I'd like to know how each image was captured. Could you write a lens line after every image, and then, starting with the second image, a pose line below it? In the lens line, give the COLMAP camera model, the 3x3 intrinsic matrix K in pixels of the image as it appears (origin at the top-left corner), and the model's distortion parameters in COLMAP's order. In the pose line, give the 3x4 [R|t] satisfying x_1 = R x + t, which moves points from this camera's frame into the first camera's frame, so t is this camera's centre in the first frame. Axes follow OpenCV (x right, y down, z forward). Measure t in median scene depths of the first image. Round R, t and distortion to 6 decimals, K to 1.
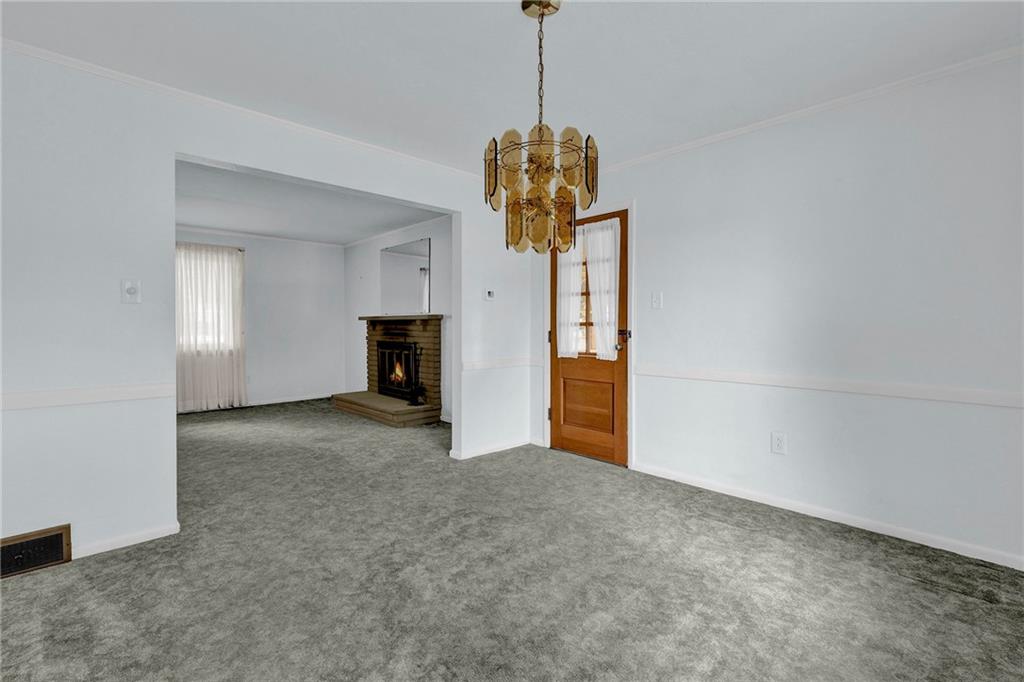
lens RADIAL K [[465.2, 0, 507.4], [0, 465.2, 343.7], [0, 0, 1]] dist [0.001117, 0.000483]
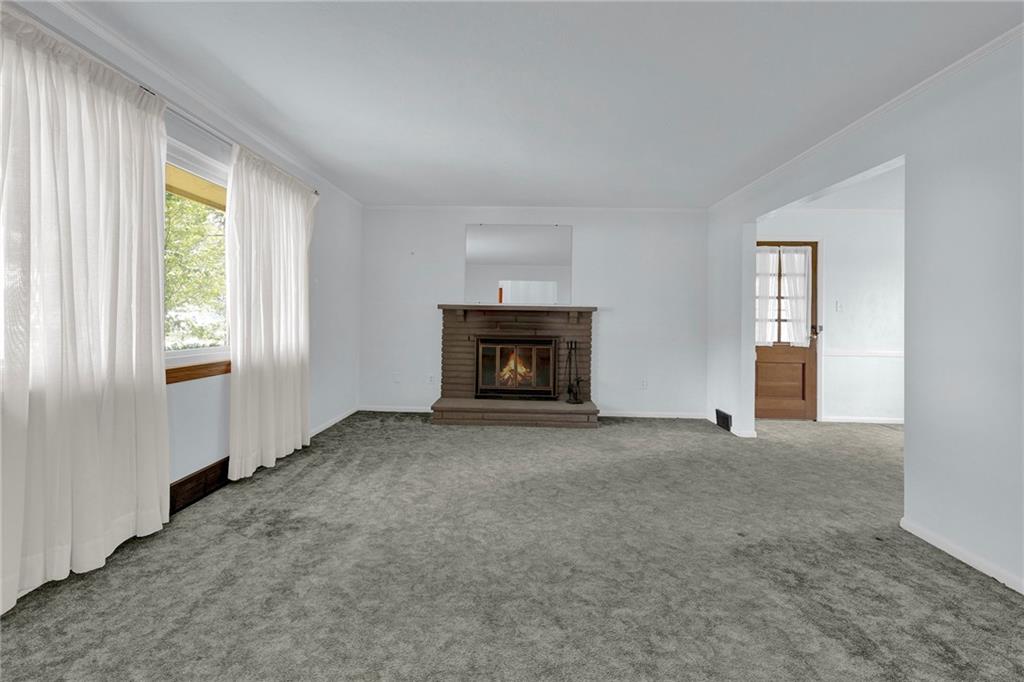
lens RADIAL K [[465.2, 0, 508.2], [0, 465.2, 332.5], [0, 0, 1]] dist [0.001117, 0.000483]
pose [[0.706610, -0.005229, 0.707584, -1.348599], [0.009470, 0.999953, -0.002067, -0.012486], [-0.707540, 0.008161, 0.706626, 0.616210]]
